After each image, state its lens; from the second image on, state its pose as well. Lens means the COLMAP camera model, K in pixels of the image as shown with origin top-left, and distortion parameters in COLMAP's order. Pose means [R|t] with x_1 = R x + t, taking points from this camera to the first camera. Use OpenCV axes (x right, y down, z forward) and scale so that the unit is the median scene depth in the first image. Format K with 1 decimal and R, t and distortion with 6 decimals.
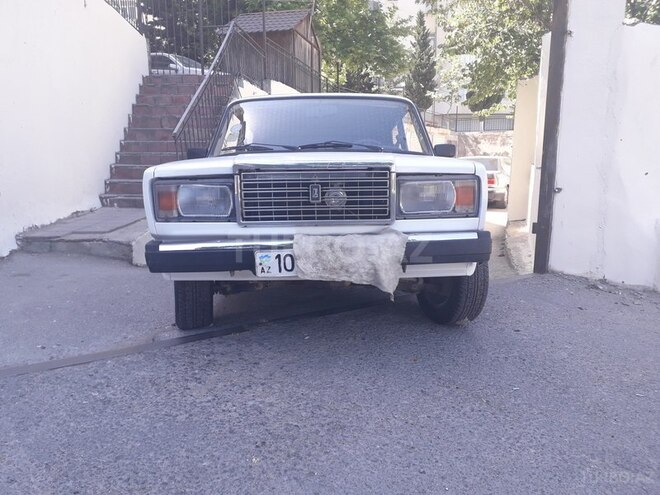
lens RADIAL K [[534.4, 0, 330.0], [0, 534.4, 247.5], [0, 0, 1]] dist [0.056029, -0.084244]
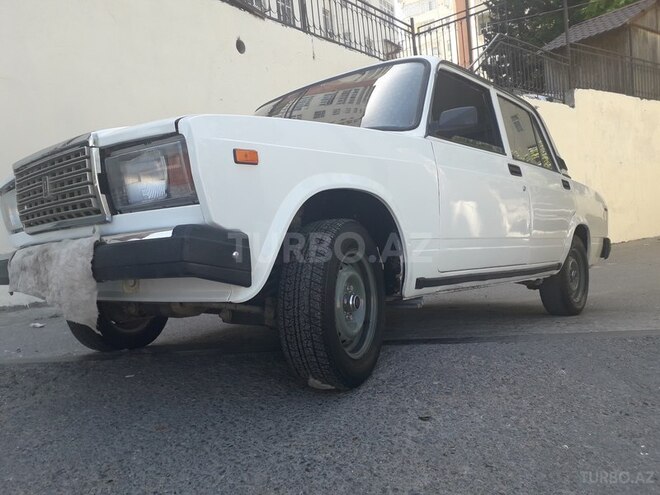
lens RADIAL K [[534.4, 0, 330.0], [0, 534.4, 247.5], [0, 0, 1]] dist [0.056029, -0.084244]
pose [[0.749909, -0.028289, -0.660936, 0.799049], [-0.024422, 0.997220, -0.070393, 0.032597], [0.661090, 0.068929, 0.747133, 0.666226]]
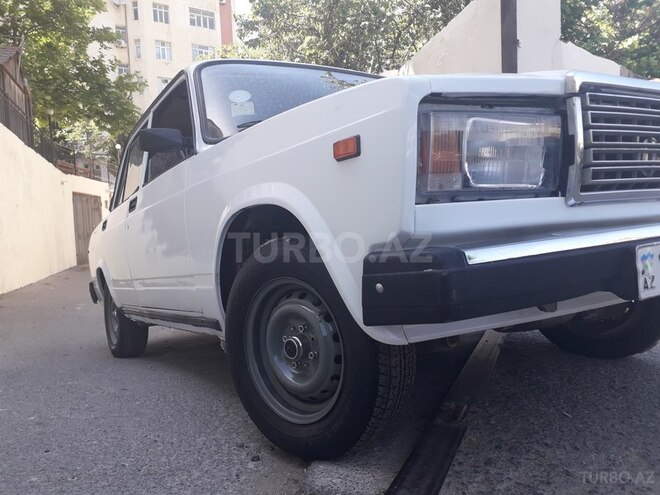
lens RADIAL K [[534.4, 0, 330.0], [0, 534.4, 247.5], [0, 0, 1]] dist [0.056029, -0.084244]
pose [[0.847287, -0.058887, 0.527861, -0.605247], [0.128212, 0.987121, -0.095678, 0.018281], [-0.515429, 0.148745, 0.843924, 0.685919]]
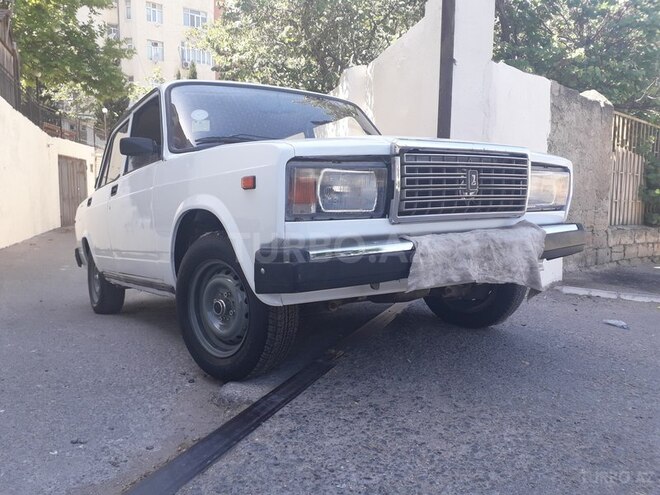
lens RADIAL K [[530.0, 0, 333.3], [0, 530.0, 246.7], [0, 0, 1]] dist [0.057168, -0.079609]
pose [[0.831386, -0.045277, 0.553848, -0.653515], [0.082481, 0.995690, -0.042415, 0.019703], [-0.549541, 0.080945, 0.831536, 0.399153]]
